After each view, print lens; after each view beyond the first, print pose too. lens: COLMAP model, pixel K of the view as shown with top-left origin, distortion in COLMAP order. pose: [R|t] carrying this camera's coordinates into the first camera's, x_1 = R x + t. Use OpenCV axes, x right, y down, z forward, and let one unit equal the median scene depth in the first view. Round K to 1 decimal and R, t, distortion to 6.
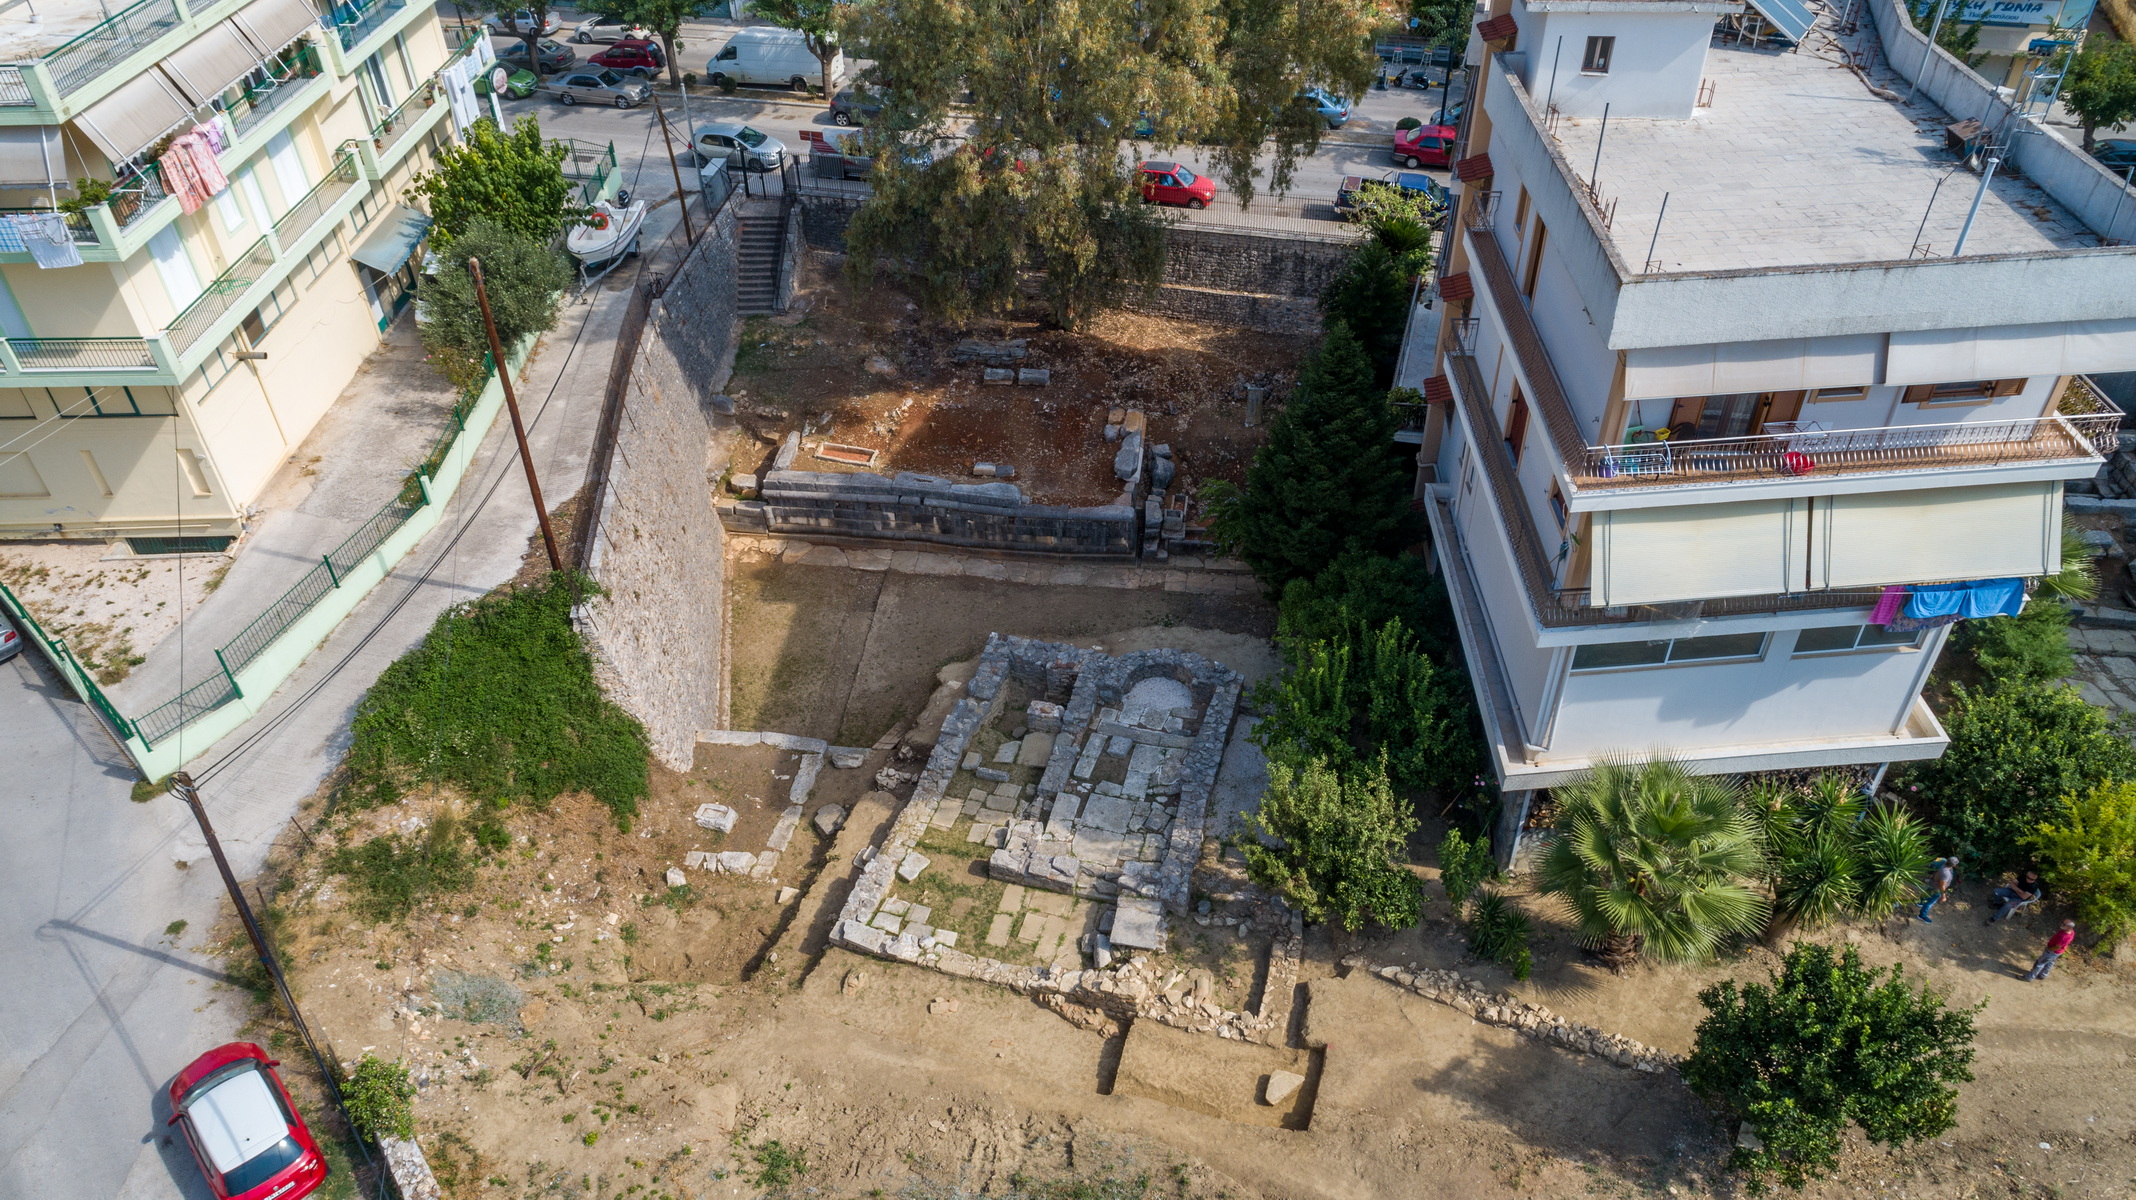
lens RADIAL K [[1439.6, 0, 1065.5], [0, 1439.6, 591.9], [0, 0, 1]] dist [-0.012103, 0.009297]
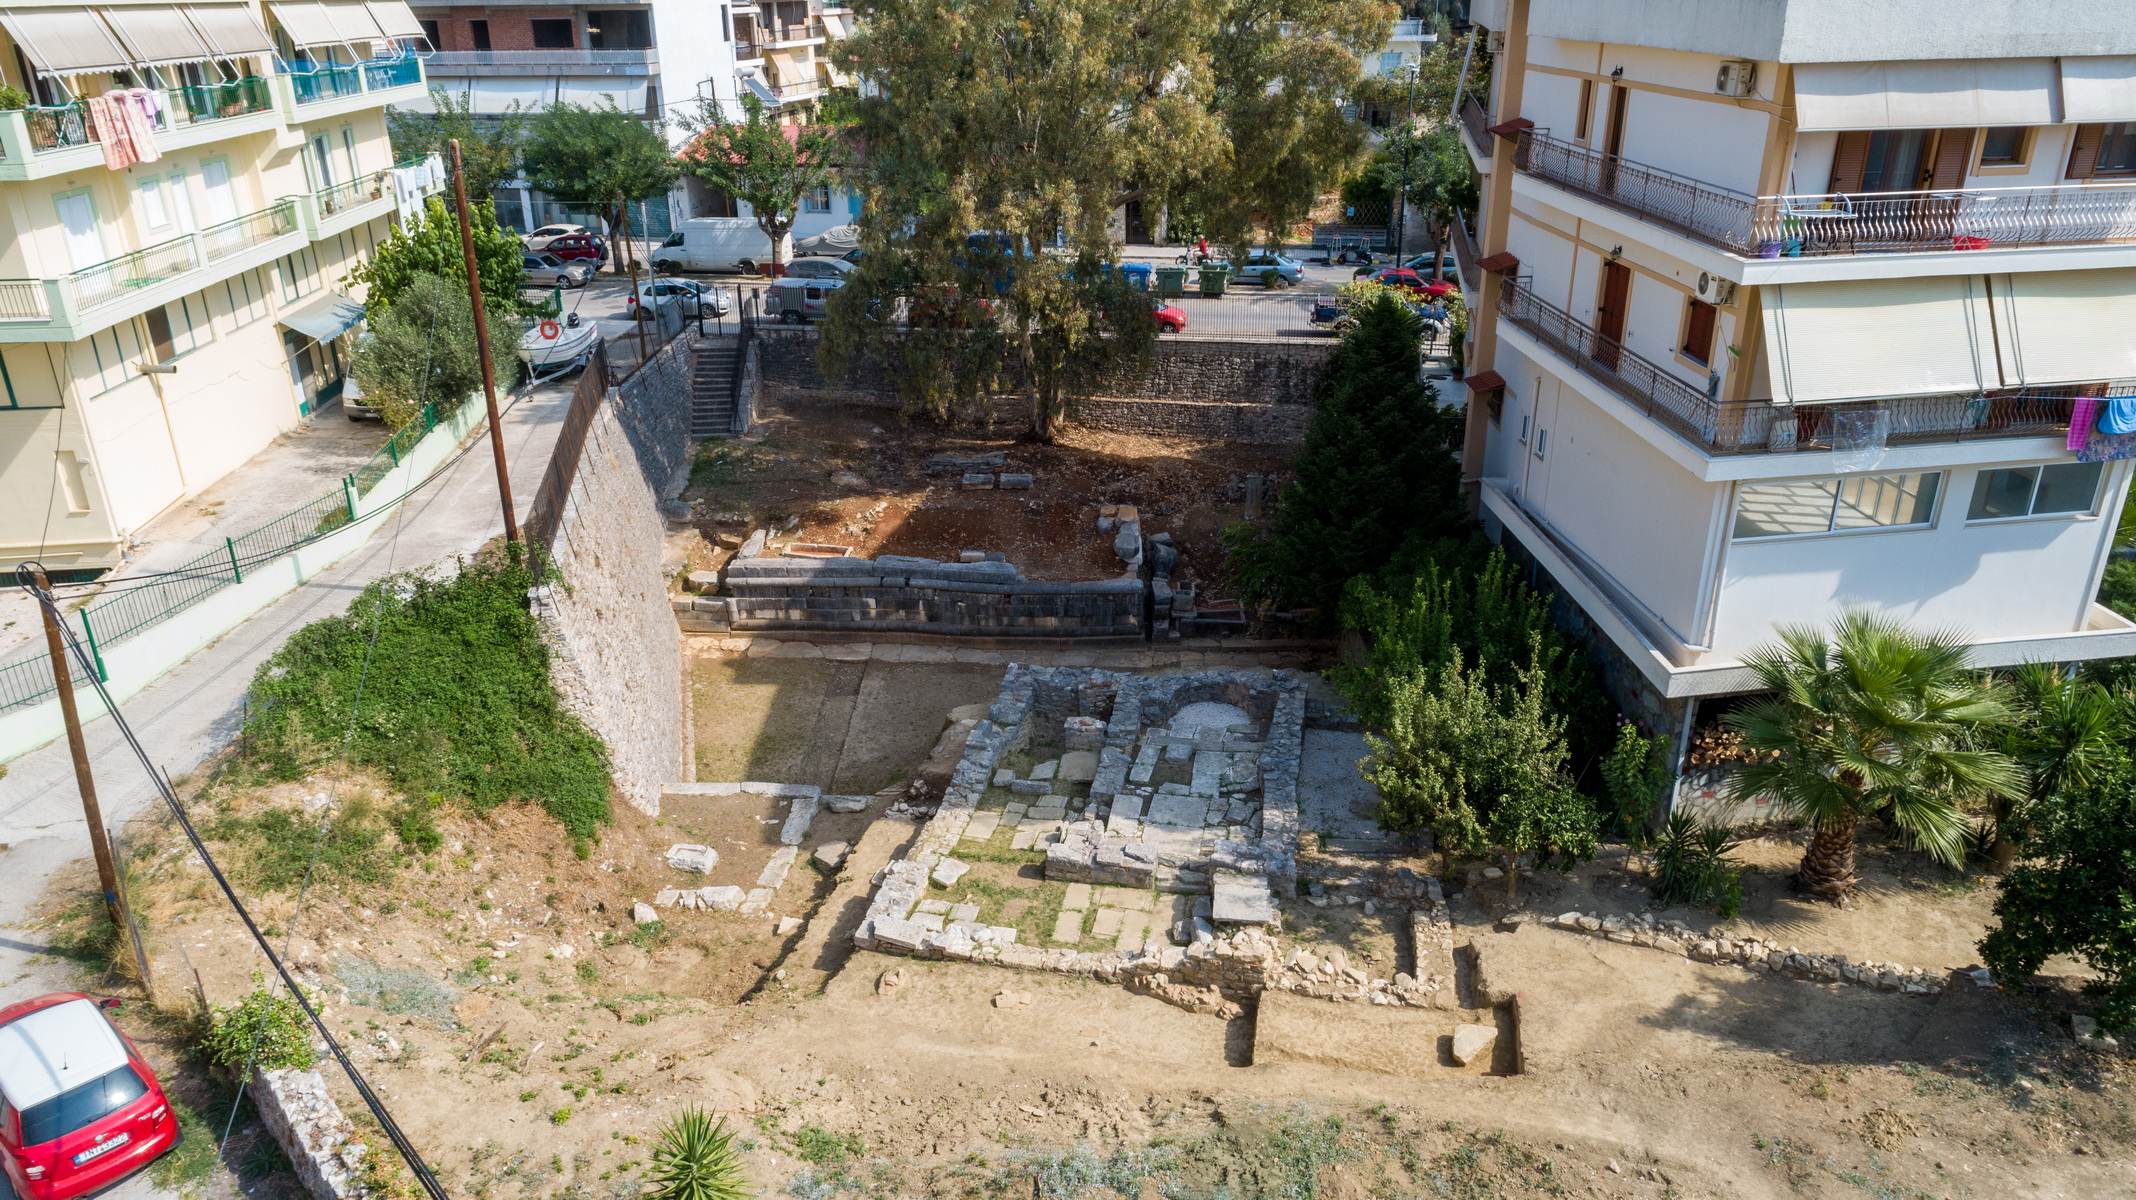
lens RADIAL K [[1439.6, 0, 1065.5], [0, 1439.6, 591.9], [0, 0, 1]] dist [-0.012103, 0.009297]
pose [[0.996339, -0.023160, 0.082298, -0.089343], [0.044138, 0.963745, -0.263150, 0.219163], [-0.073220, 0.265819, 0.961238, 0.151726]]
